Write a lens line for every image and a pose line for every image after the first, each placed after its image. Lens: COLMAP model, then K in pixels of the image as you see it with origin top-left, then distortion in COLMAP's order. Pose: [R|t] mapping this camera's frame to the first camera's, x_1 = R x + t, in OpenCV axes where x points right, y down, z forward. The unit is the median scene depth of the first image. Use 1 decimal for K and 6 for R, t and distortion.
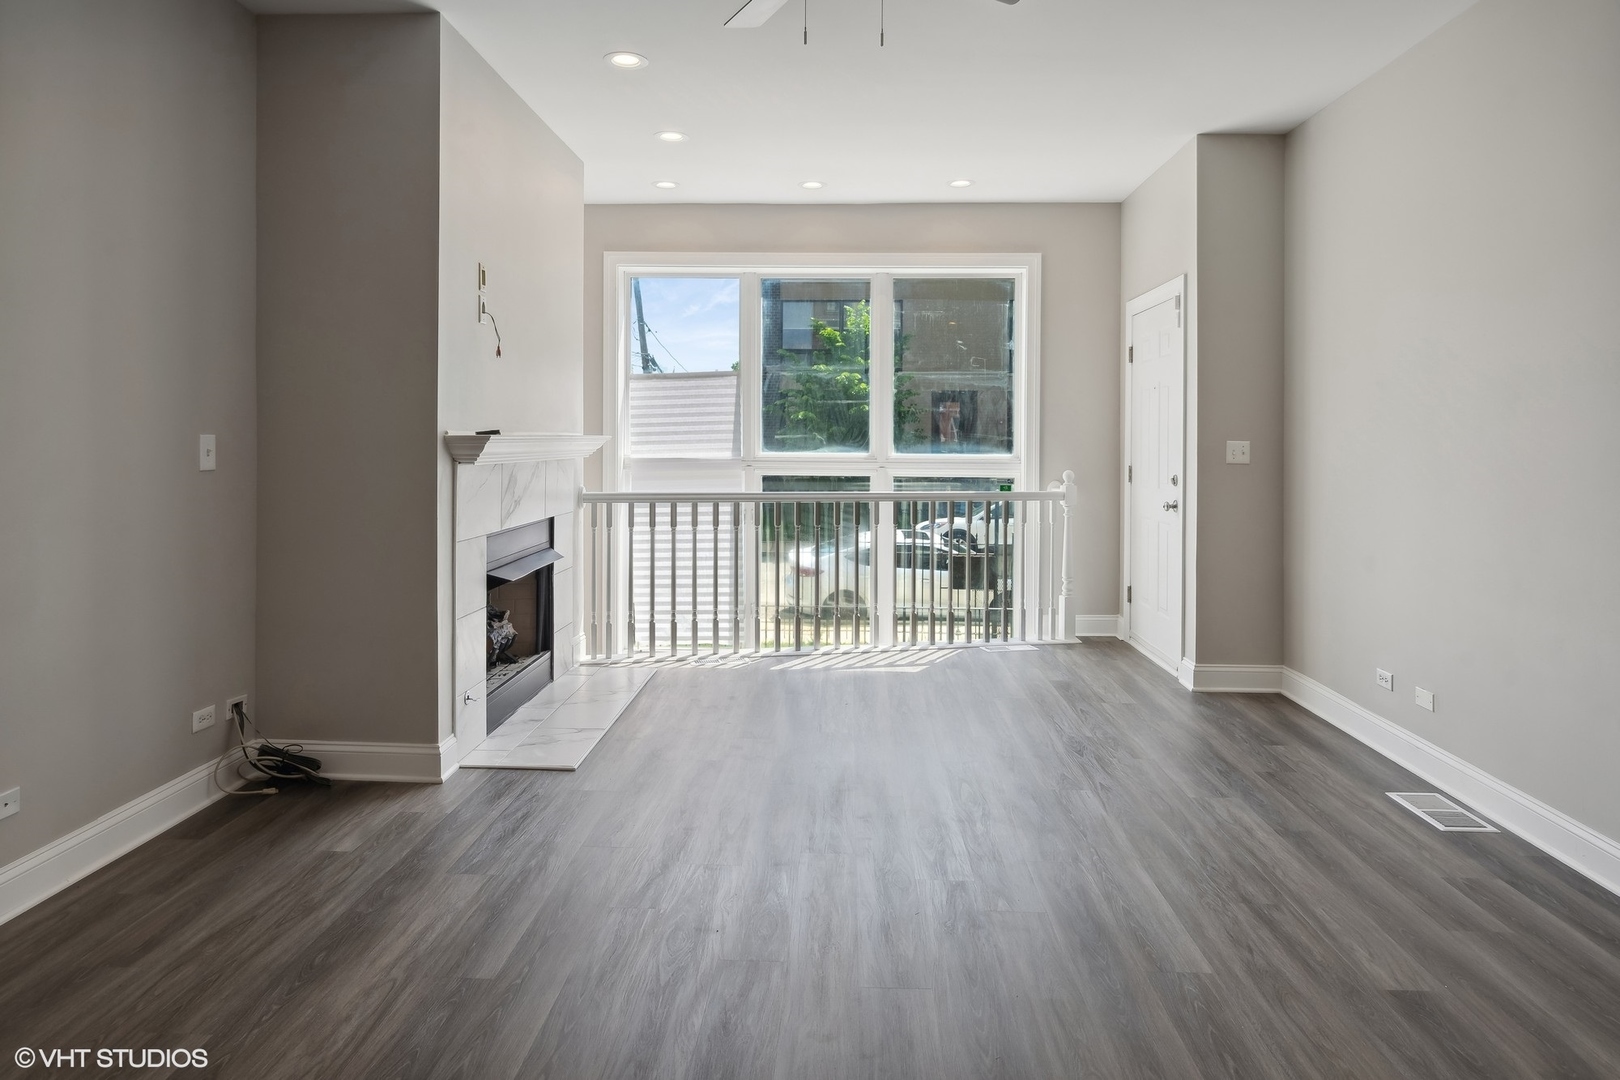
lens RADIAL K [[954.6, 0, 803.7], [0, 954.6, 438.1], [0, 0, 1]] dist [-0.017737, 0.016647]
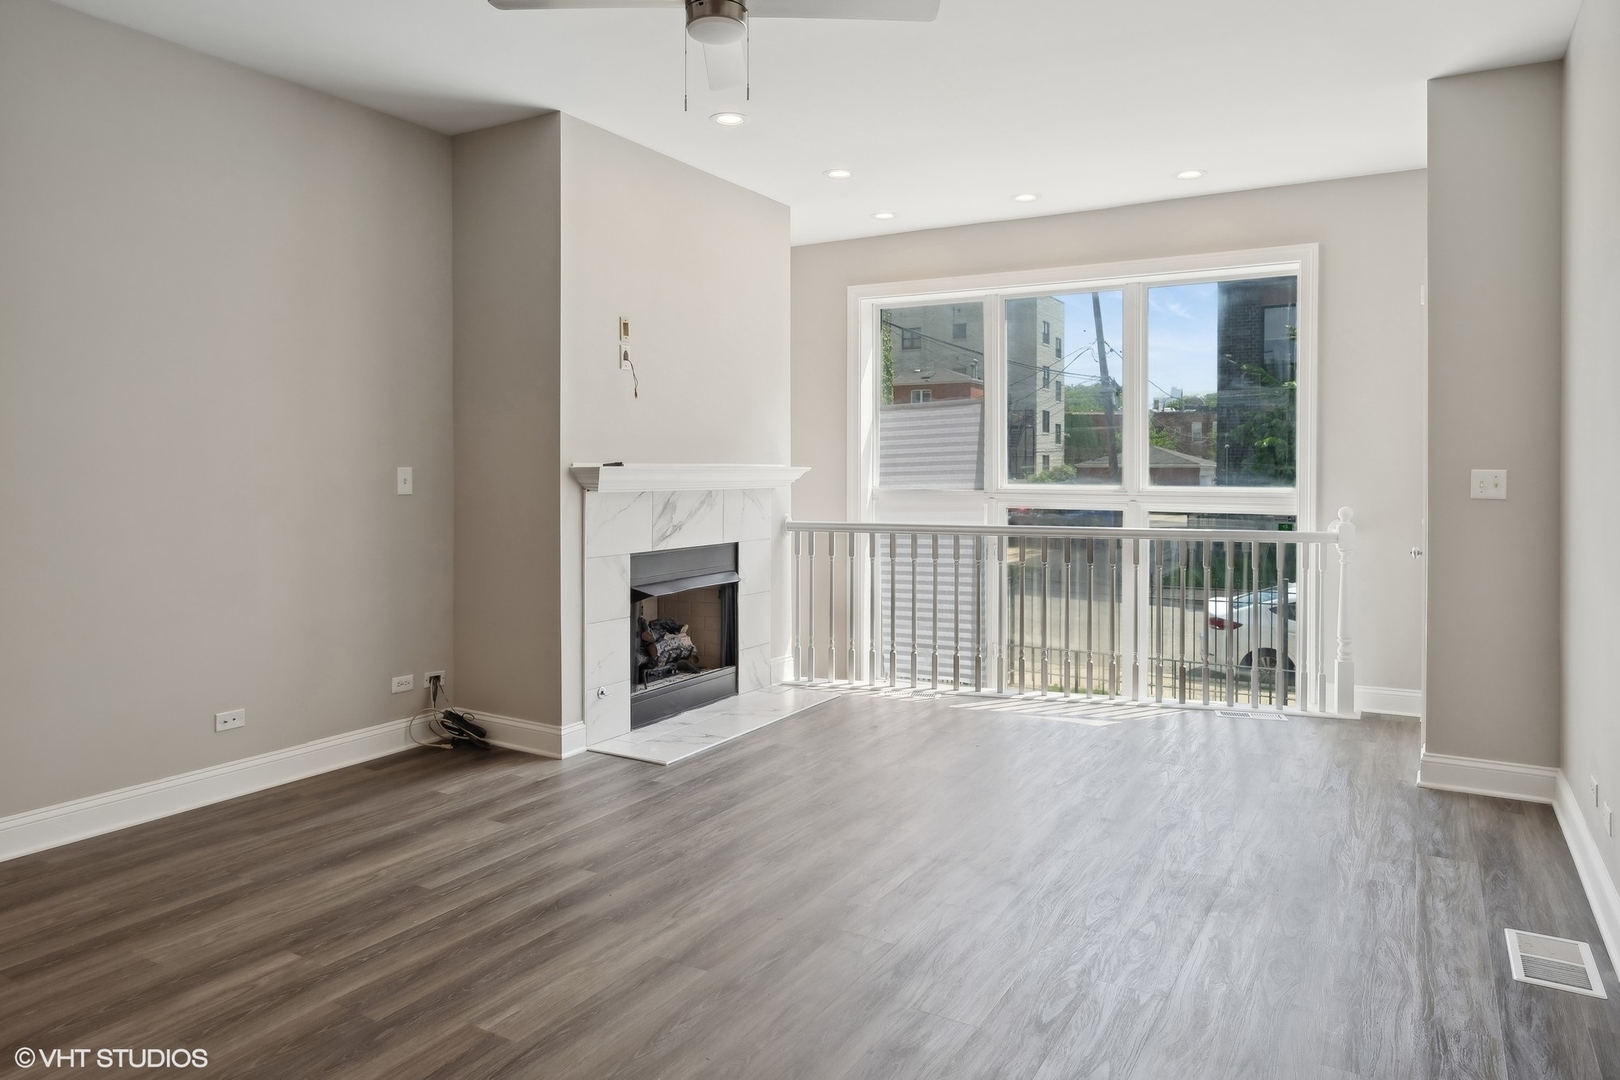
lens RADIAL K [[1033.0, 0, 811.1], [0, 1033.0, 472.3], [0, 0, 1]] dist [-0.008097, 0.000363]
pose [[0.882563, -0.002485, -0.470188, 0.277661], [0.003484, 0.999993, 0.001255, 0.001683], [0.470181, -0.002746, 0.882566, 0.004779]]
